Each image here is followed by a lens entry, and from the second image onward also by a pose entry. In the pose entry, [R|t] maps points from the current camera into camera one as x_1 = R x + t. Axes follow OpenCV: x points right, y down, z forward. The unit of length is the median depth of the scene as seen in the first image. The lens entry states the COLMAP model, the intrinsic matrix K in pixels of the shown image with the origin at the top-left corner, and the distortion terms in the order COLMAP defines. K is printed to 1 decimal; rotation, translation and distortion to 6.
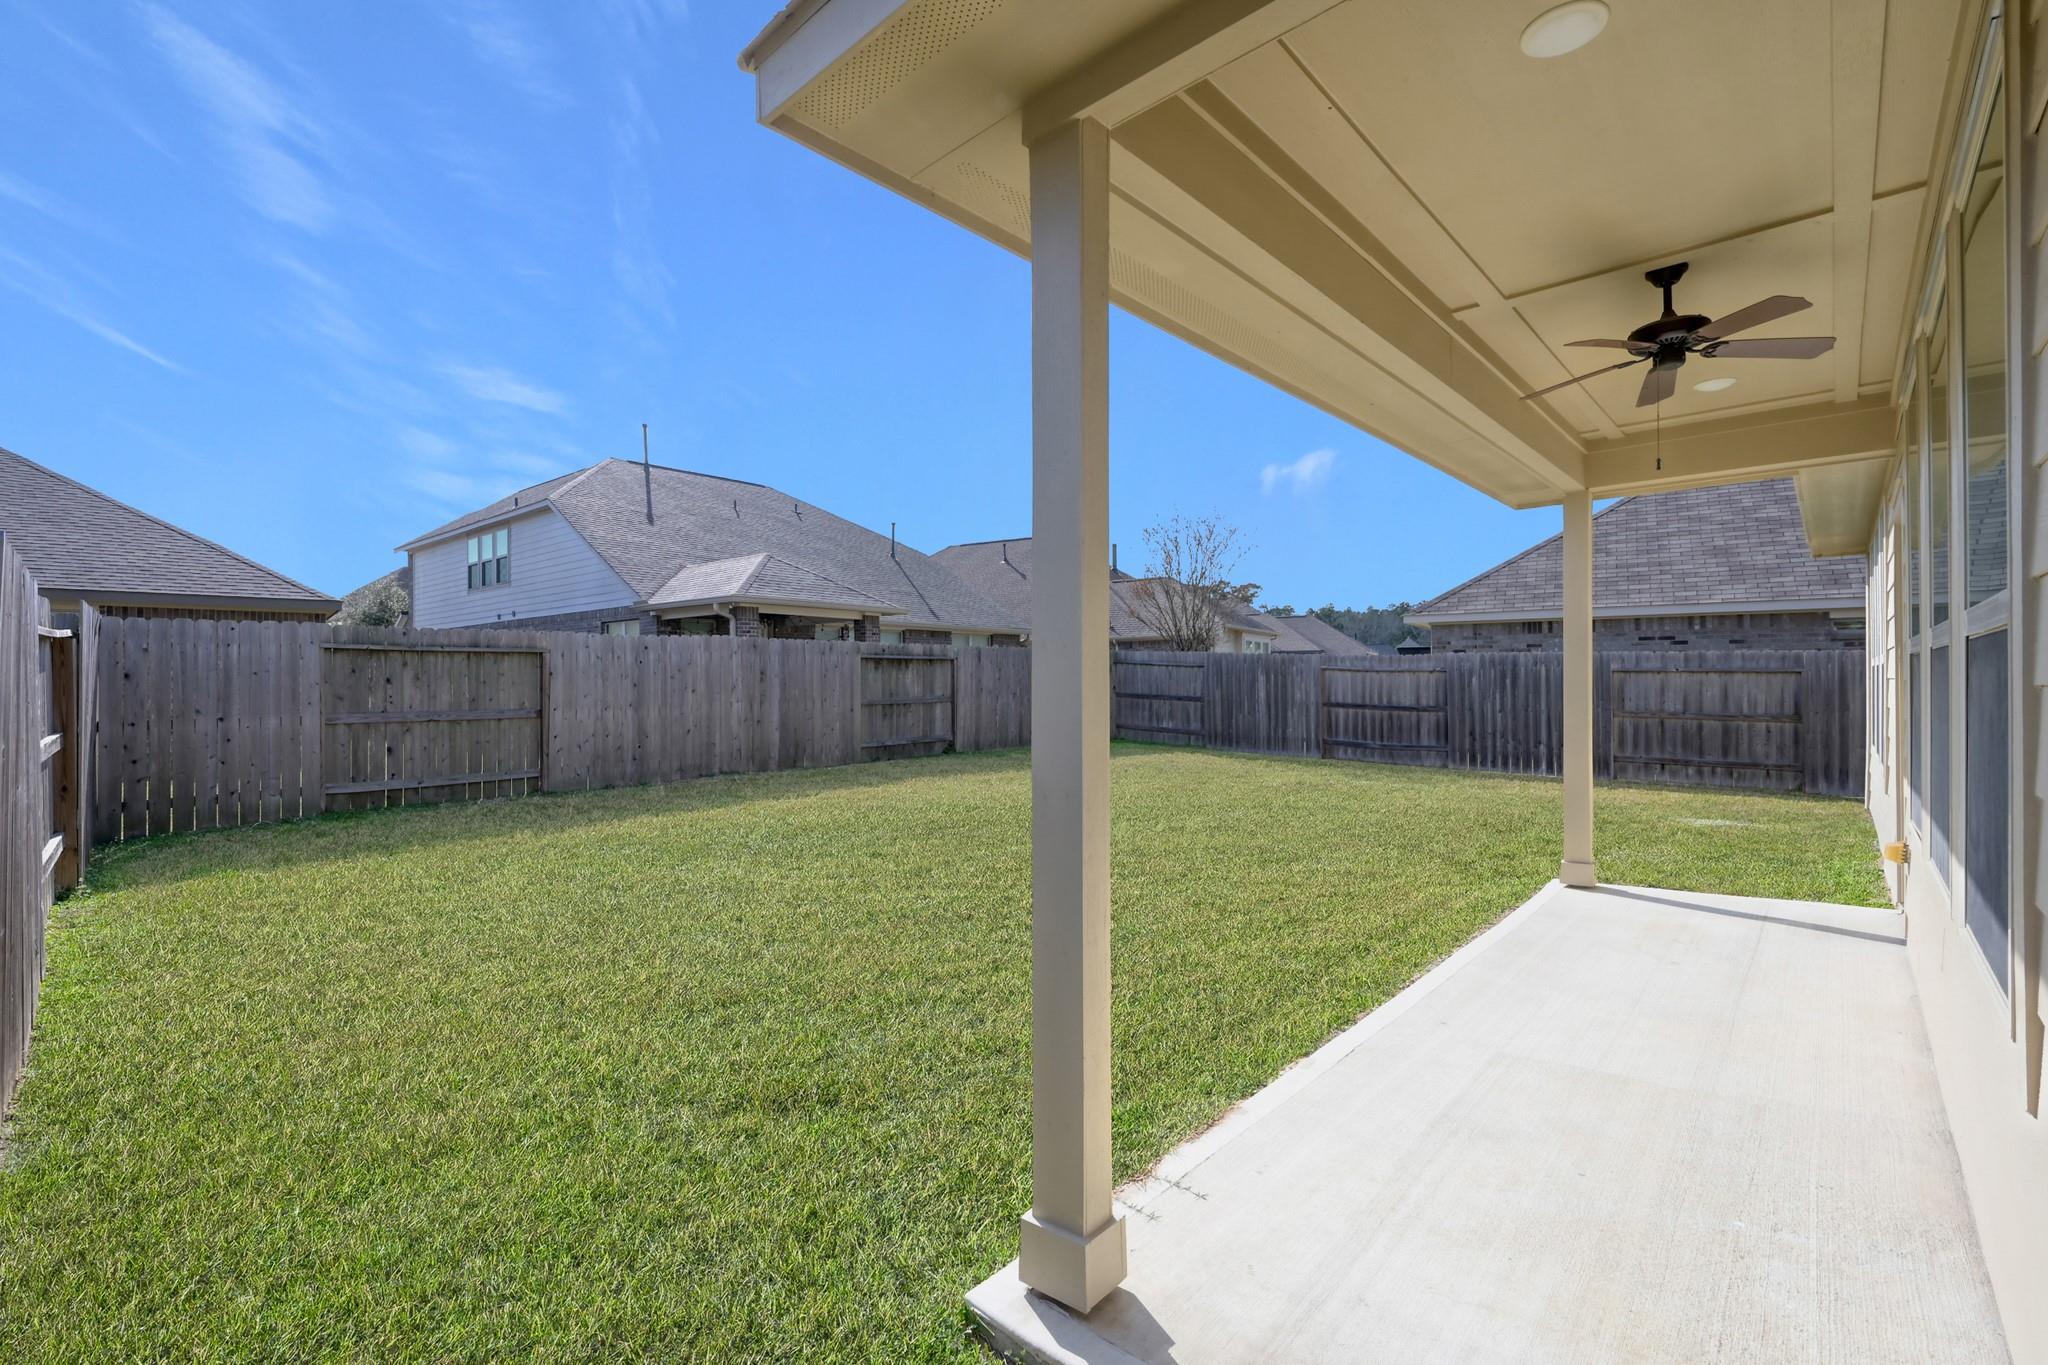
lens RADIAL K [[826.8, 0, 1019.2], [0, 826.8, 682.3], [0, 0, 1]] dist [0.002731, 0.000124]
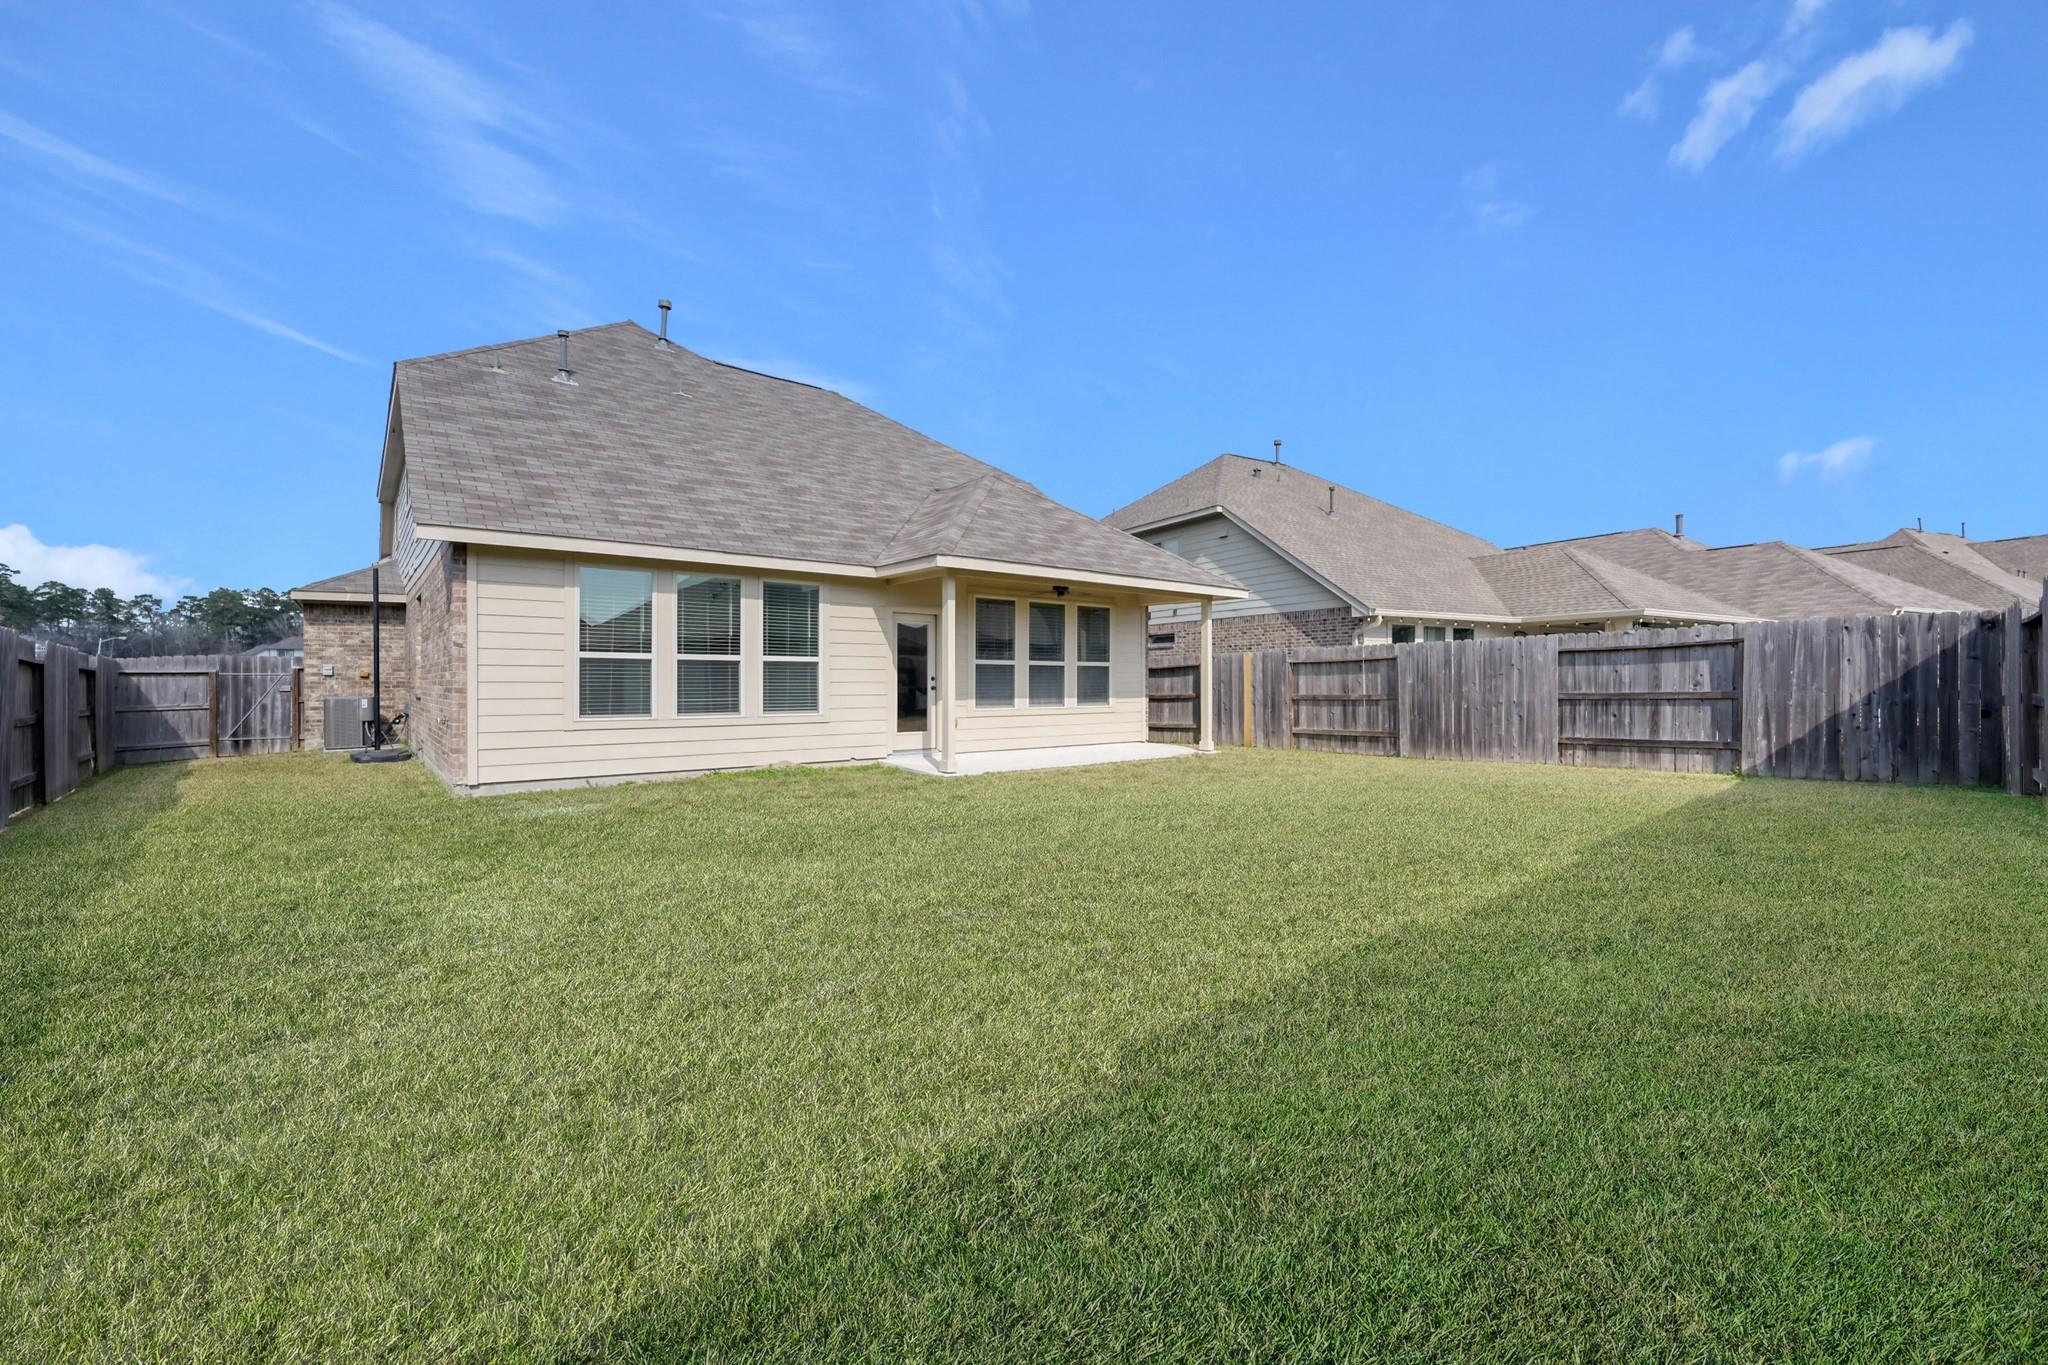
lens RADIAL K [[827.2, 0, 1016.2], [0, 827.2, 678.9], [0, 0, 1]] dist [-0.001504, -0.000074]
pose [[0.999976, 0.002178, 0.006646, -0.216194], [-0.002154, 0.999991, -0.003518, 0.007122], [-0.006653, 0.003503, 0.999972, -0.003778]]
